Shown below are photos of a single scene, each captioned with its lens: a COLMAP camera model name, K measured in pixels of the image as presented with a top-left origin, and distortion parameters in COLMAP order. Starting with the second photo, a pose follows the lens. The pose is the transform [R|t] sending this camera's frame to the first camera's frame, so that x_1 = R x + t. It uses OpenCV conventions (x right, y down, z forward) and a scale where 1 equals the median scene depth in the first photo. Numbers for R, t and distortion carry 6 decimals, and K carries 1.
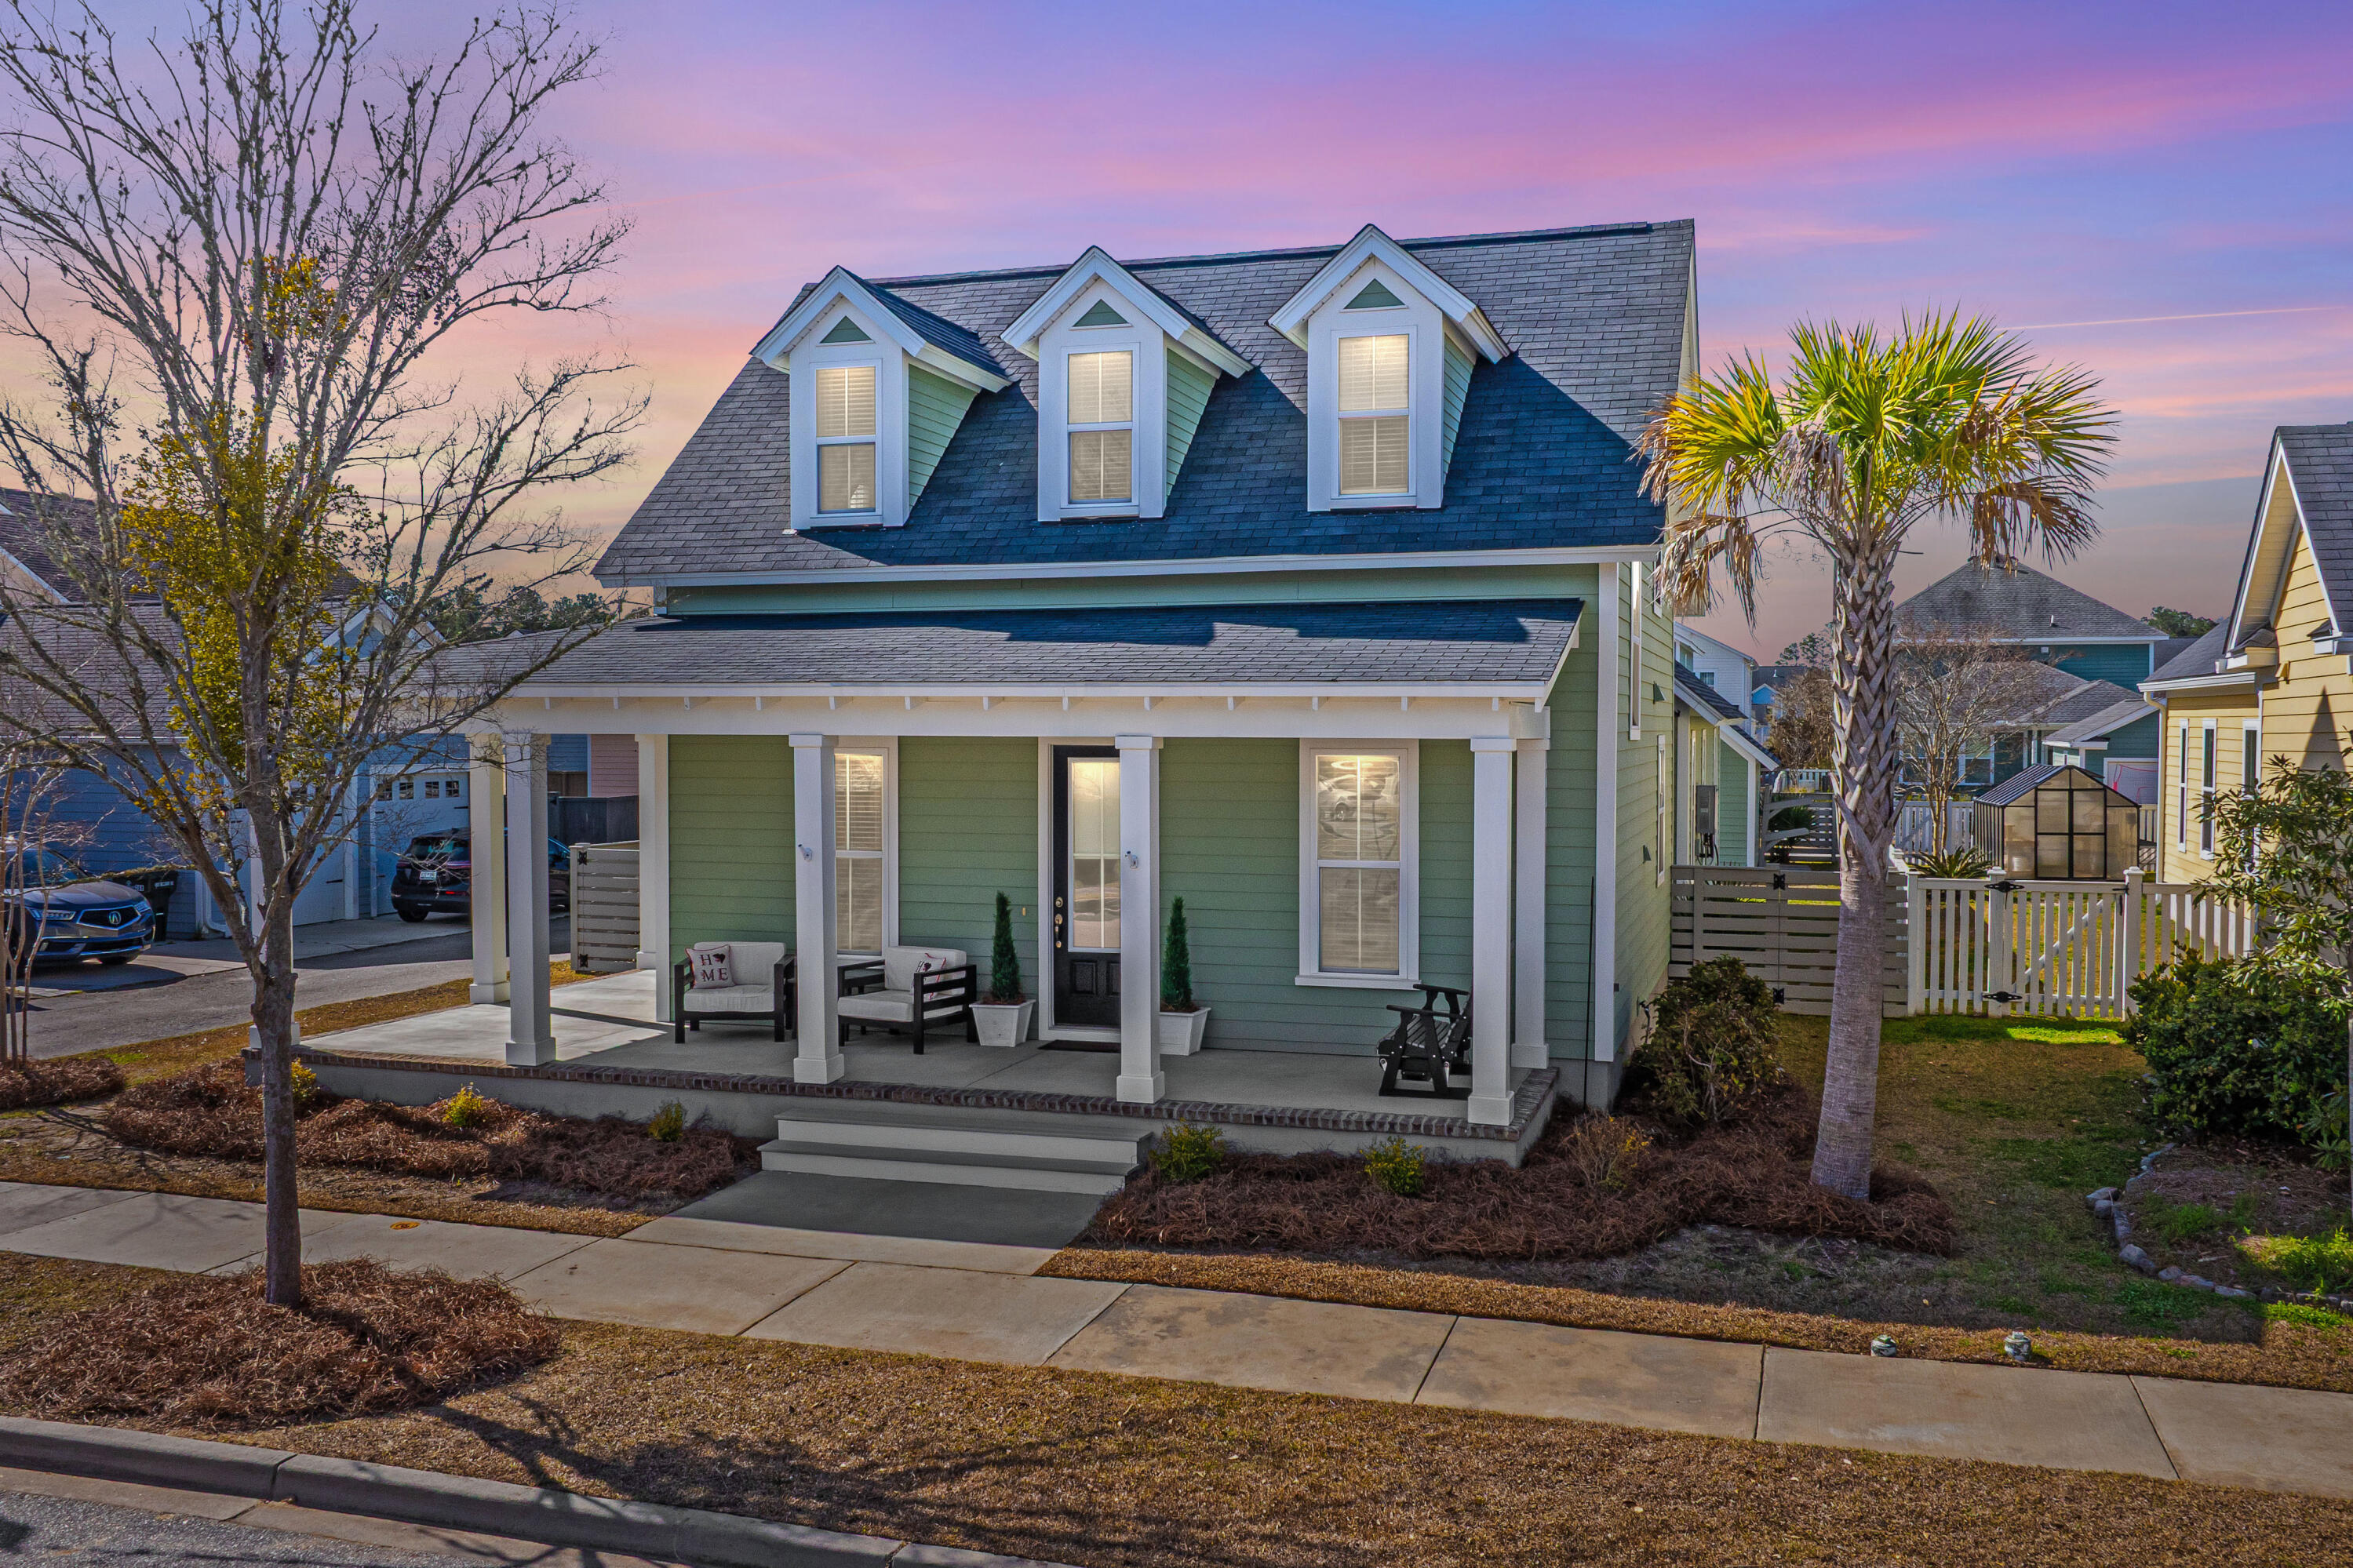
lens RADIAL K [[2024.0, 0, 1146.4], [0, 2024.0, 804.3], [0, 0, 1]] dist [-0.007674, -0.019347]
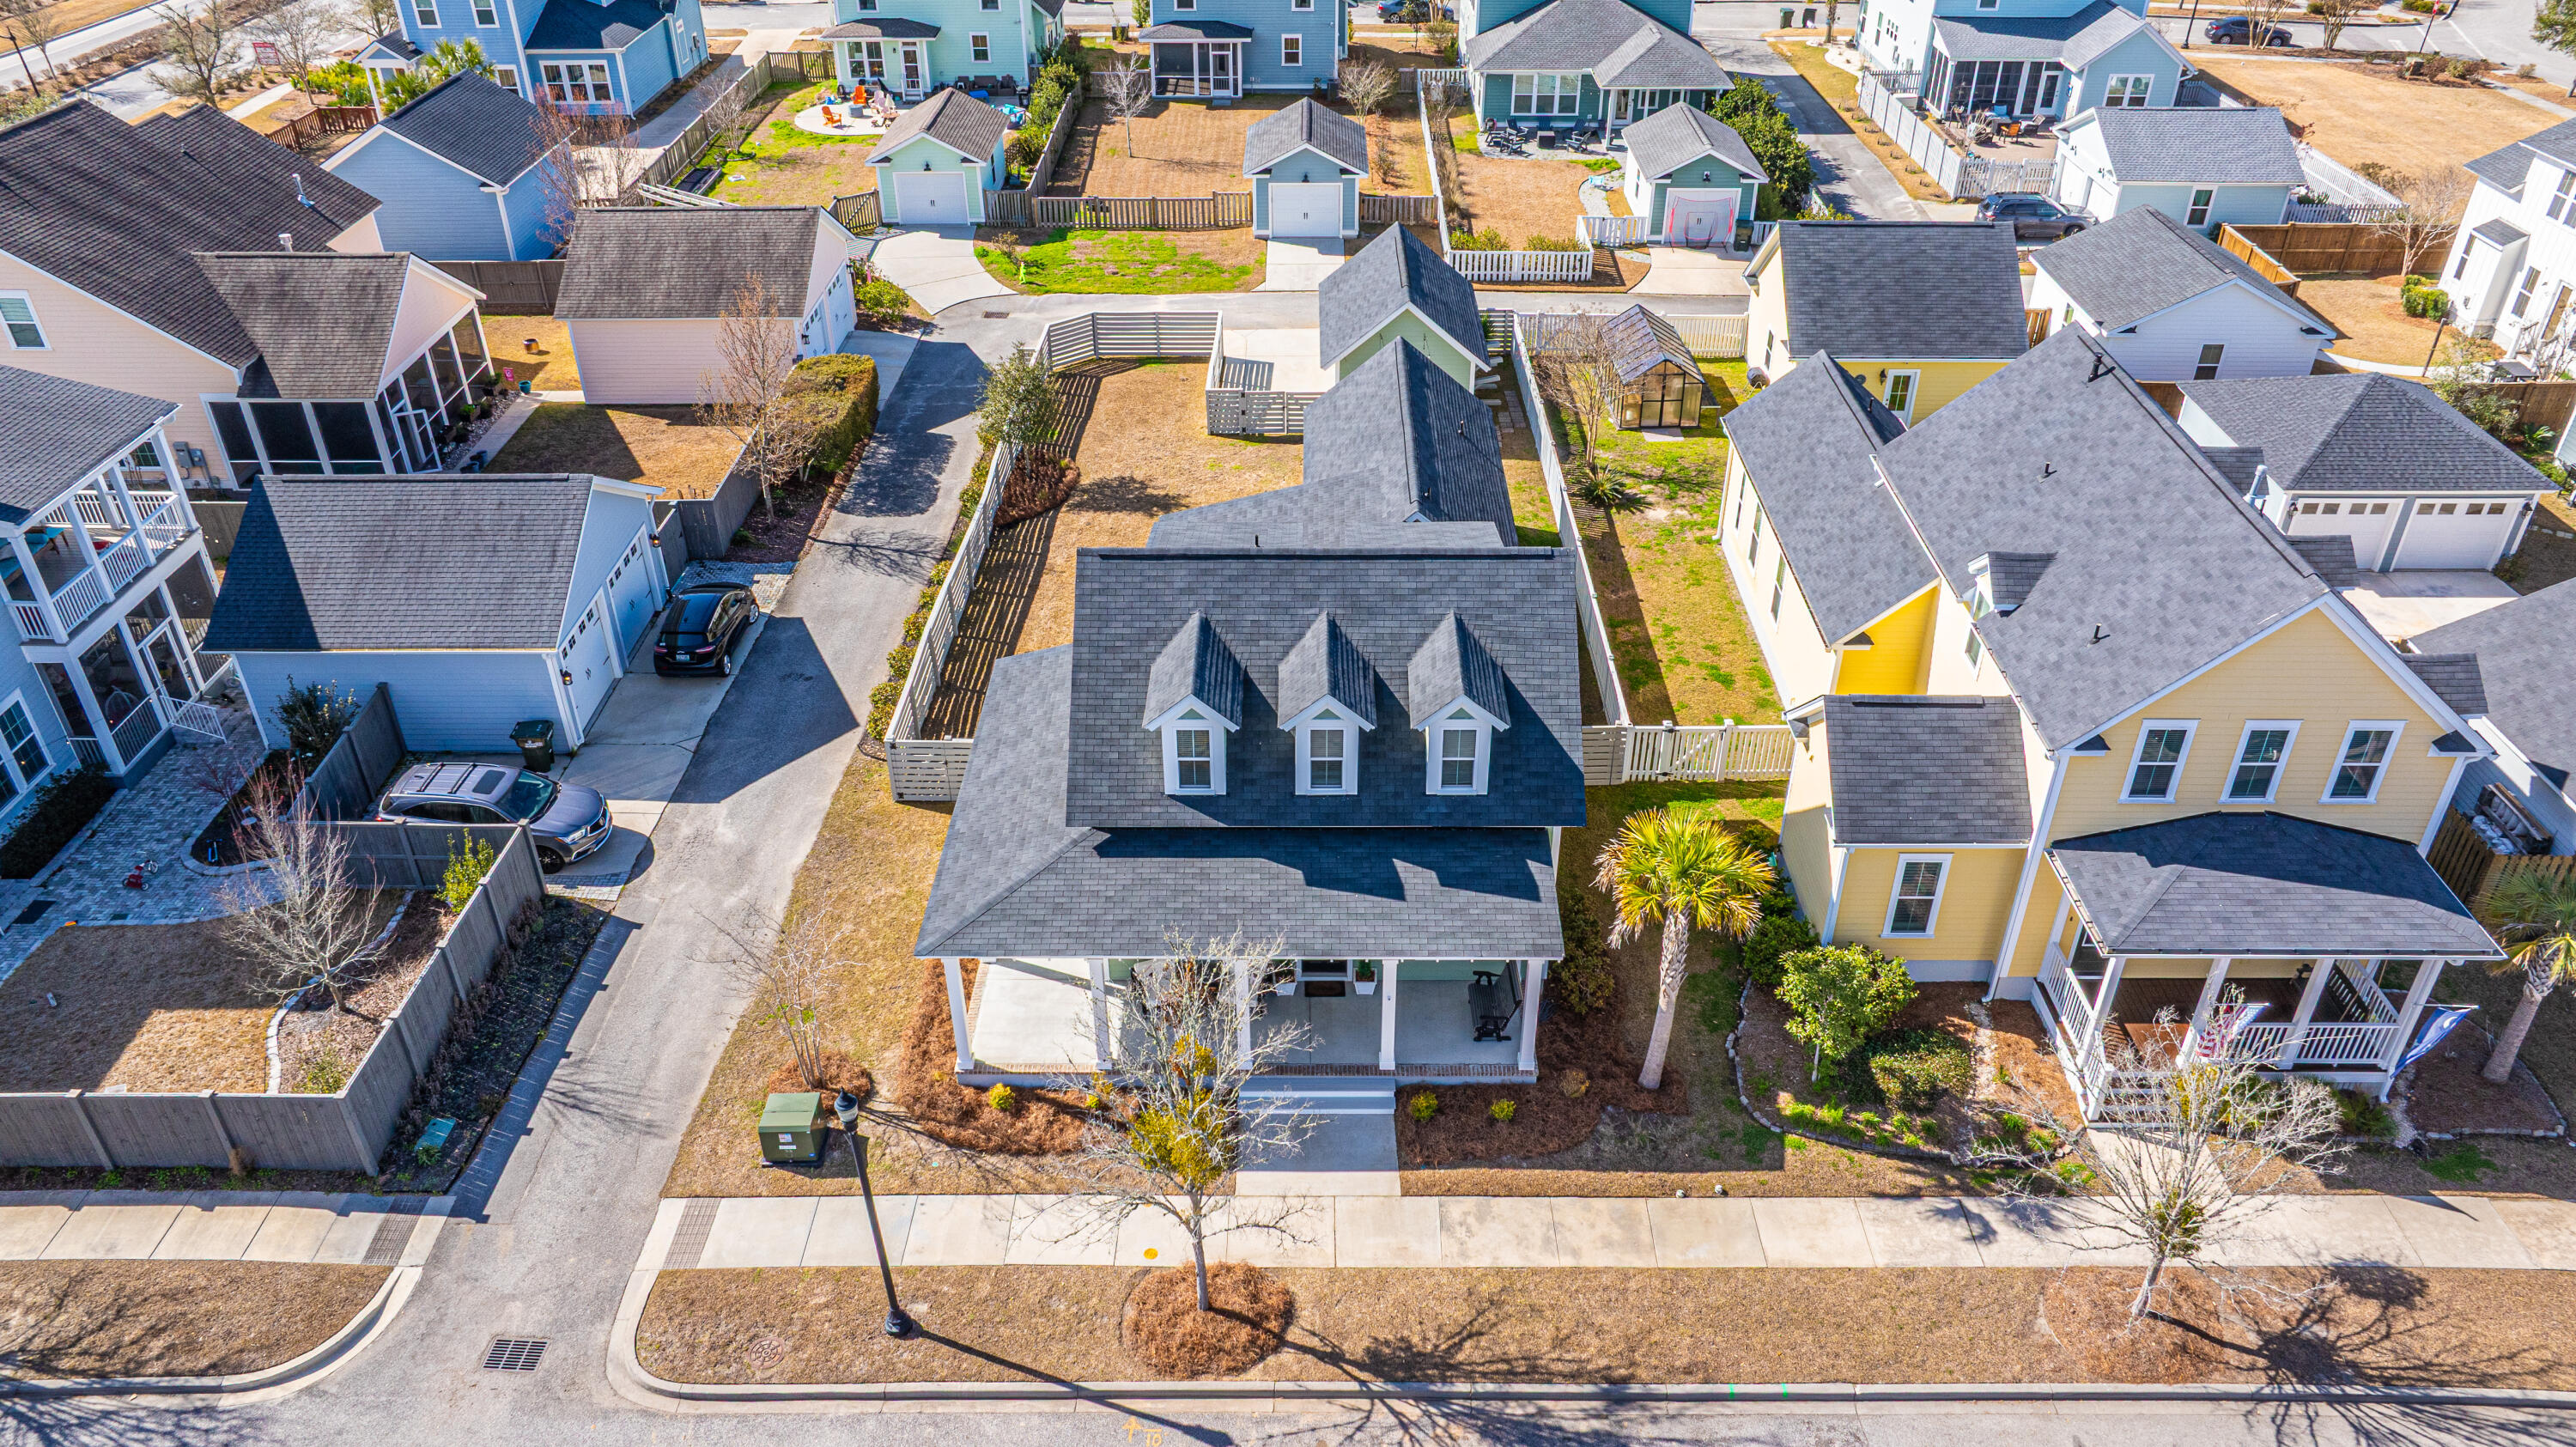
lens RADIAL K [[1816.1, 0, 1288.0], [0, 1816.1, 723.5], [0, 0, 1]] dist [-0.055795, 0.064866]
pose [[0.954903, -0.166743, 0.245679, -0.594795], [0.017187, 0.857079, 0.514898, -1.359563], [-0.296422, -0.487455, 0.821293, -0.596685]]
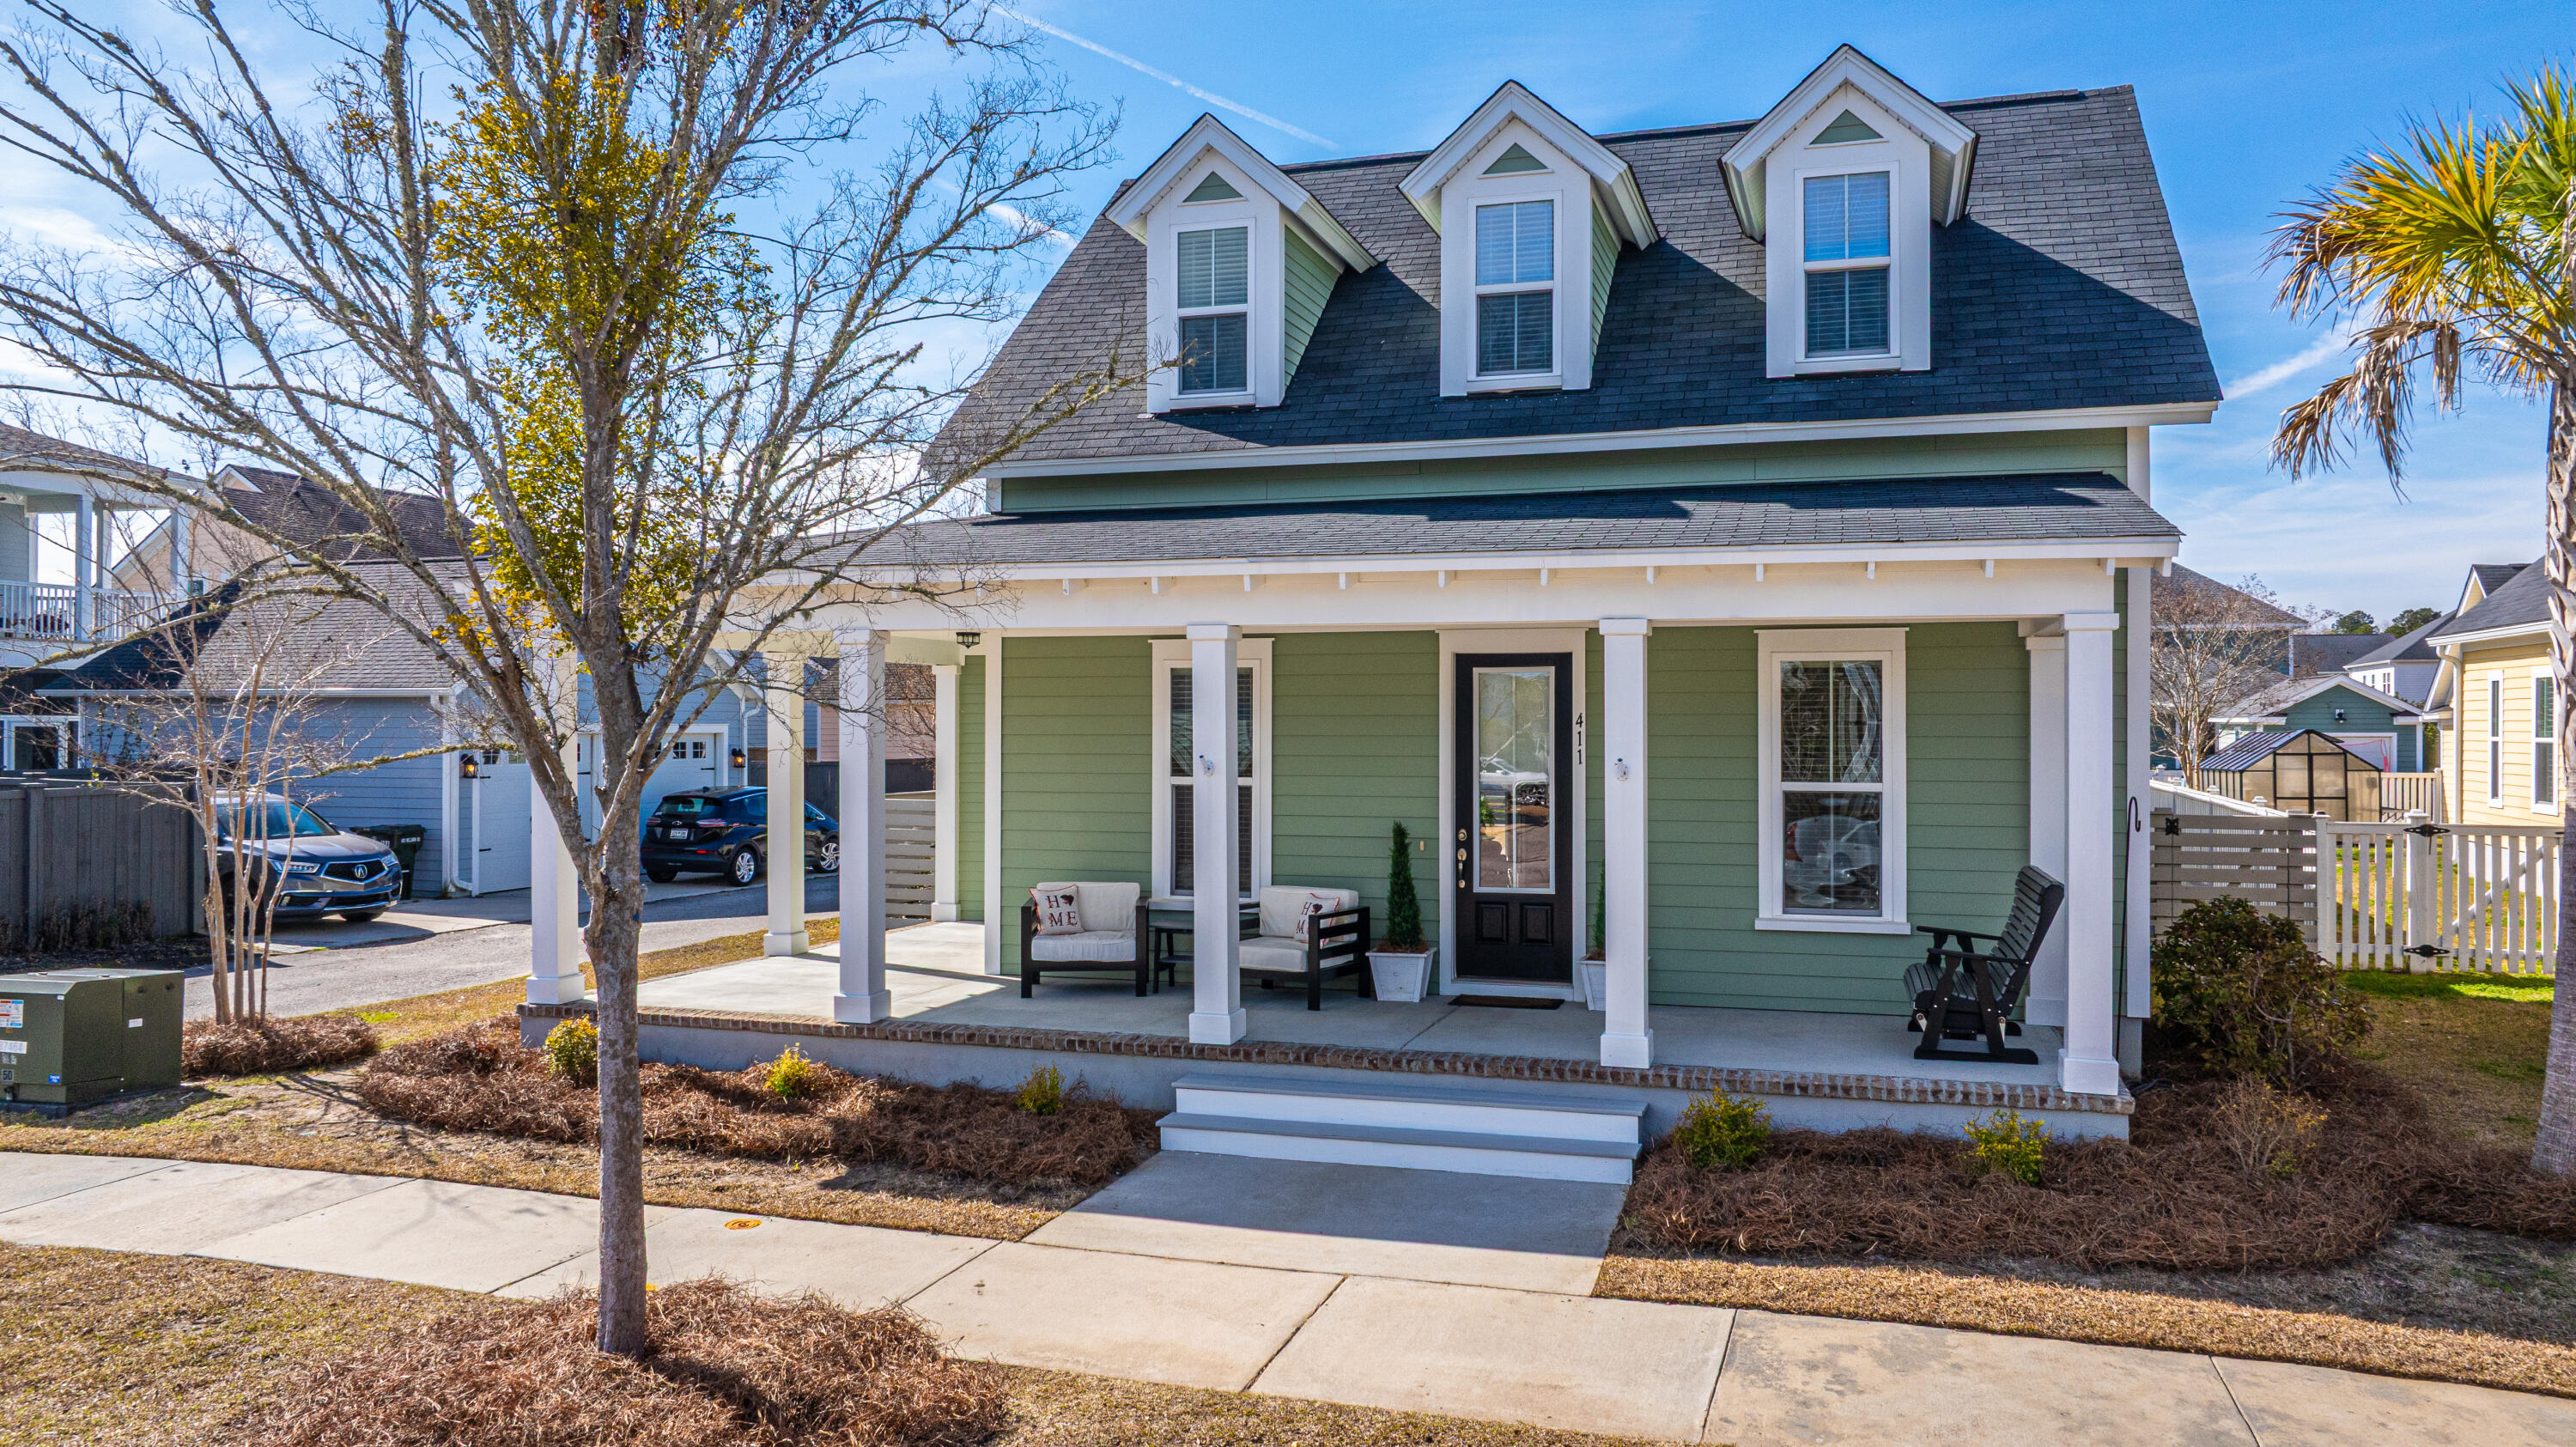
lens RADIAL K [[1834.2, 0, 1288.0], [0, 1834.2, 723.5], [0, 0, 1]] dist [-0.018318, 0.003294]
pose [[0.999997, 0.000841, 0.002300, -0.140775], [-0.000749, 0.999206, -0.039836, 0.037713], [-0.002332, 0.039834, 0.999204, 0.251508]]
